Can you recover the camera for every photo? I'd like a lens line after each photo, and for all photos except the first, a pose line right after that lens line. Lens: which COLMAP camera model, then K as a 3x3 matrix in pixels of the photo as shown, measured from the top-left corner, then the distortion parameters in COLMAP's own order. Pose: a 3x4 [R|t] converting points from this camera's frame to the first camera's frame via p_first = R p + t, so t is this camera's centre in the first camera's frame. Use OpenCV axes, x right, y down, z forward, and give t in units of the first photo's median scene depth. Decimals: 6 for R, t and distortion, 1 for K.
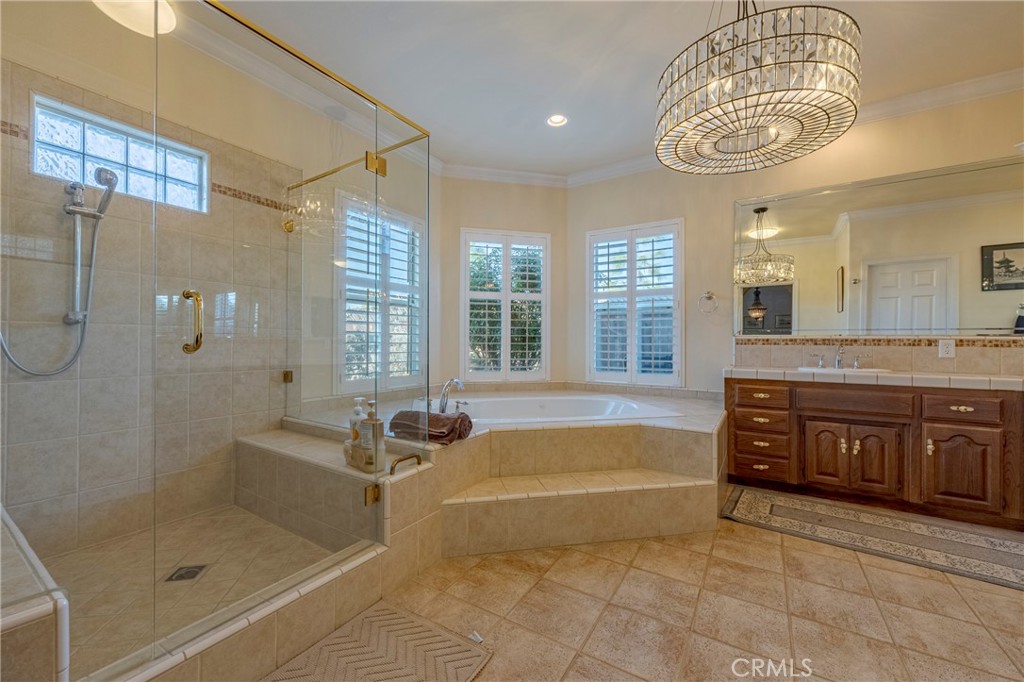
lens RADIAL K [[402.4, 0, 507.7], [0, 402.4, 342.7], [0, 0, 1]] dist [-0.001059, 0.000089]
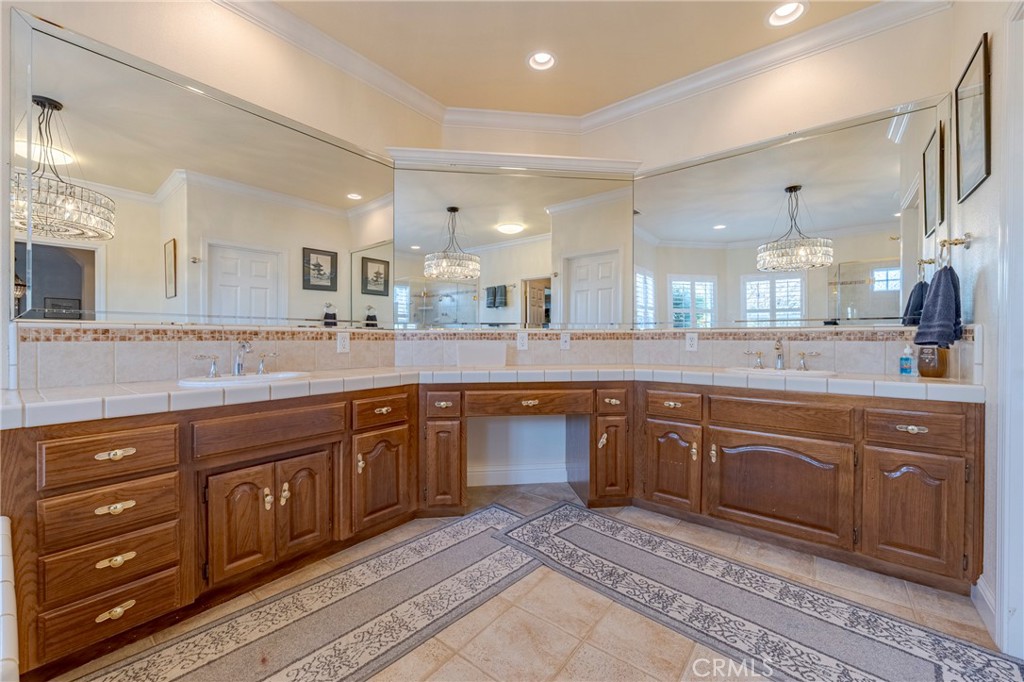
lens RADIAL K [[402.4, 0, 514.7], [0, 402.4, 337.3], [0, 0, 1]] dist [-0.001059, 0.000089]
pose [[0.099794, -0.006853, 0.994985, 0.246160], [0.002104, 0.999975, 0.006677, -0.001960], [-0.995006, 0.001427, 0.099806, 0.552927]]
